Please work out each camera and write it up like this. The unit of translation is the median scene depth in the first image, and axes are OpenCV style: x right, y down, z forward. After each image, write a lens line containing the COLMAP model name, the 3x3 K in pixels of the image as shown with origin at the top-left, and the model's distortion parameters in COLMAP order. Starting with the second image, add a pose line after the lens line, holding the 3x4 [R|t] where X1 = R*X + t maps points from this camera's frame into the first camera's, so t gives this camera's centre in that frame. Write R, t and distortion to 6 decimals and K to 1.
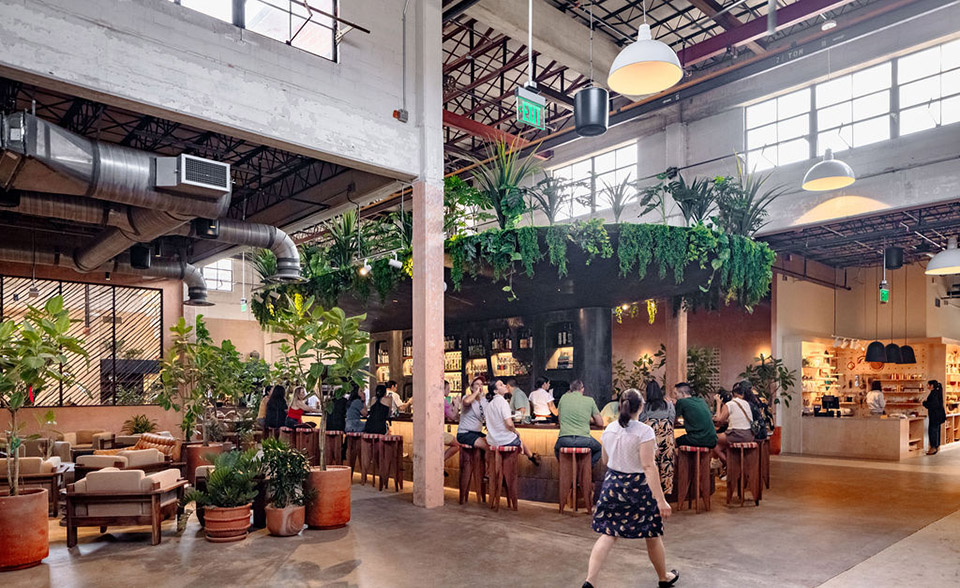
lens RADIAL K [[648.5, 0, 480.0], [0, 648.5, 294.0], [0, 0, 1]] dist [-0.001428, 0.000208]
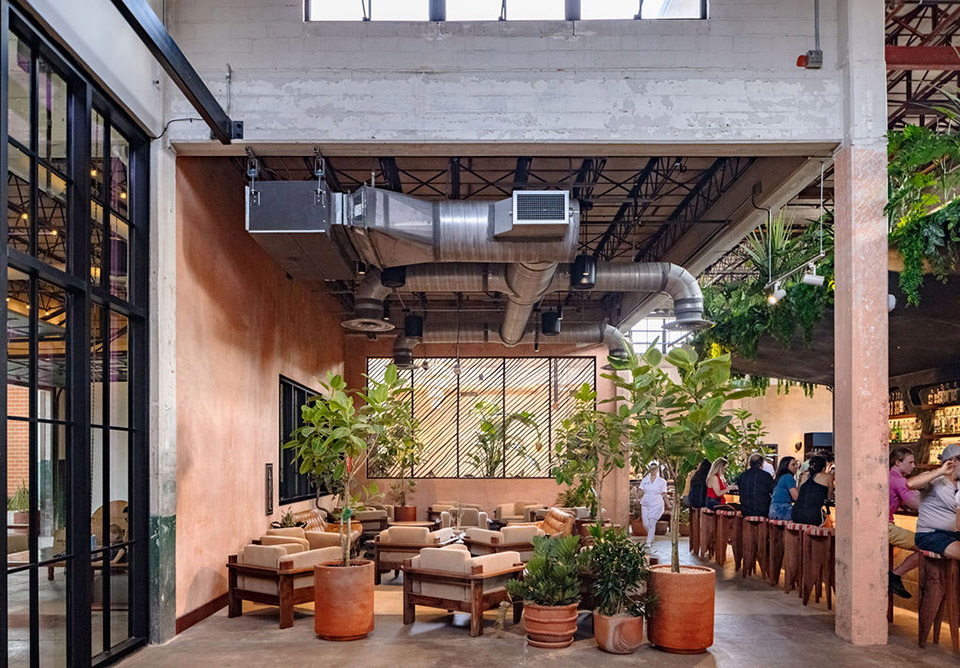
lens RADIAL K [[695.2, 0, 478.5], [0, 695.2, 410.1], [0, 0, 1]] dist [-0.001201, -0.006209]
pose [[0.739666, -0.047519, -0.671294, 0.103604], [0.094918, 0.994899, 0.034160, 0.034535], [0.666246, -0.088985, 0.740404, 0.230570]]
